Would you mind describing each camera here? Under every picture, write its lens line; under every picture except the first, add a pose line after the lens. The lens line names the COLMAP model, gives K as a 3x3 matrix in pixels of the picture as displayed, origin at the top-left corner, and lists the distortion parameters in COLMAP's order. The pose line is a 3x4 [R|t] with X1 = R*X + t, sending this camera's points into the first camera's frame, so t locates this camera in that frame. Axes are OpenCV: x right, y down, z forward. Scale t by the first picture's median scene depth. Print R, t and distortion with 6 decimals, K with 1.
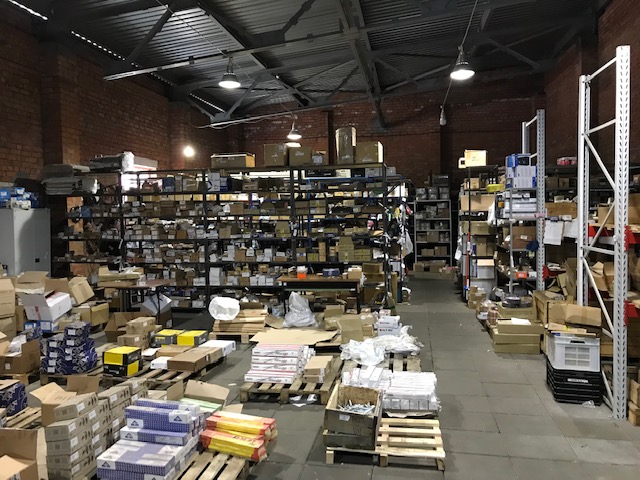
lens RADIAL K [[523.1, 0, 320.0], [0, 523.1, 240.1], [0, 0, 1]] dist [0.002720, 0.000814]
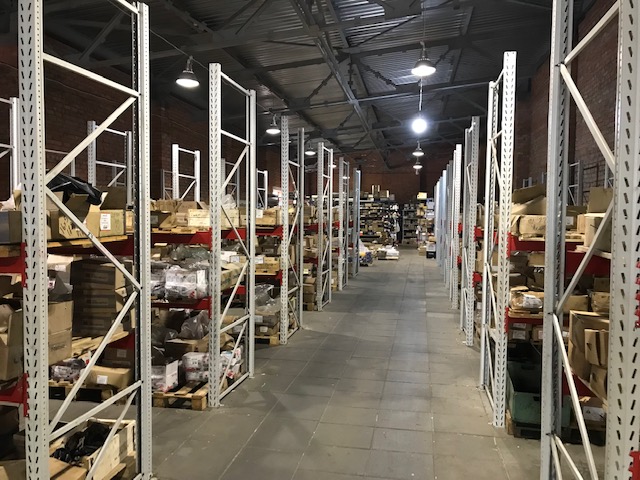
lens RADIAL K [[523.1, 0, 320.0], [0, 523.1, 239.6], [0, 0, 1]] dist [0.002720, 0.000814]
pose [[0.999738, 0.021312, -0.008353, -0.198766], [-0.021360, 0.999755, -0.005771, 0.093998], [0.008228, 0.005948, 0.999948, -1.643458]]
